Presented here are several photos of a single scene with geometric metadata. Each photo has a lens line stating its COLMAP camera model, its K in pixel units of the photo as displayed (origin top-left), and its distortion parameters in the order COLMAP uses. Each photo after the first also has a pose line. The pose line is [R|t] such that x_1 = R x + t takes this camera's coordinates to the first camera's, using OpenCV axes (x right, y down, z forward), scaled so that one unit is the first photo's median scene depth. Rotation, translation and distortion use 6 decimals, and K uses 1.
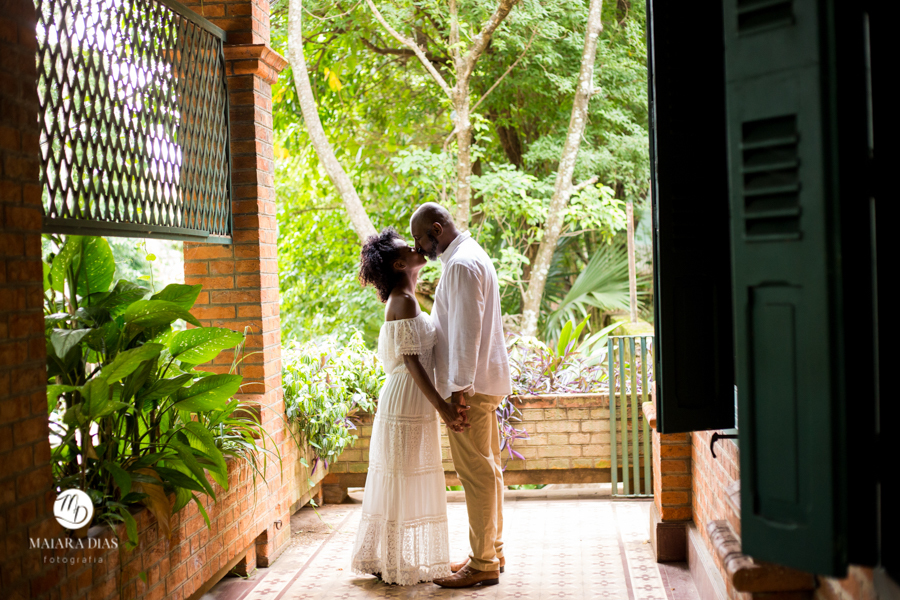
lens RADIAL K [[1382.3, 0, 447.2], [0, 1382.3, 299.4], [0, 0, 1]] dist [-0.100362, 0.000000]
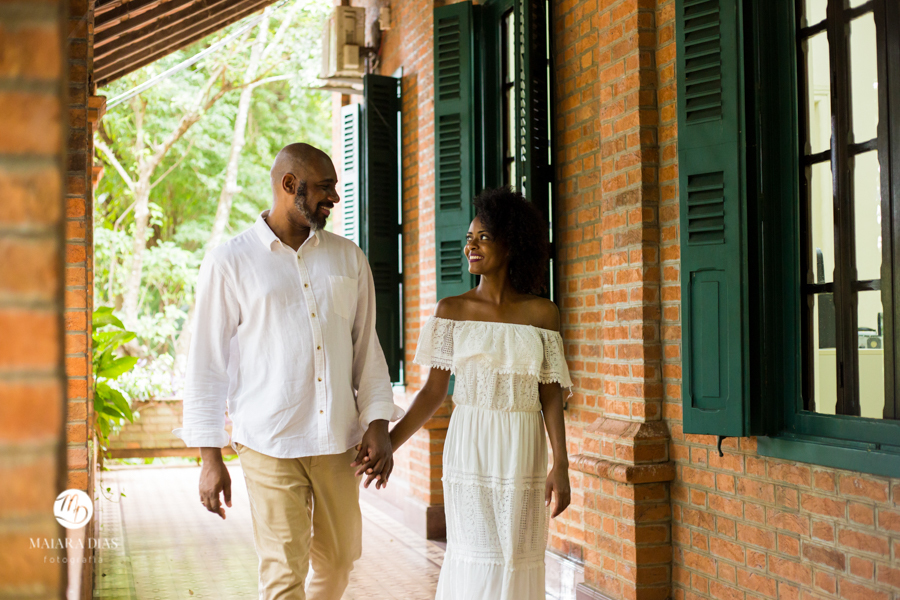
lens RADIAL K [[1382.3, 0, 450.8], [0, 1382.3, 300.1], [0, 0, 1]] dist [-0.100362, 0.000000]
pose [[0.944519, 0.033697, 0.326724, -0.127969], [-0.015129, 0.998131, -0.059207, 0.029719], [-0.328108, 0.050979, 0.943264, -0.313199]]
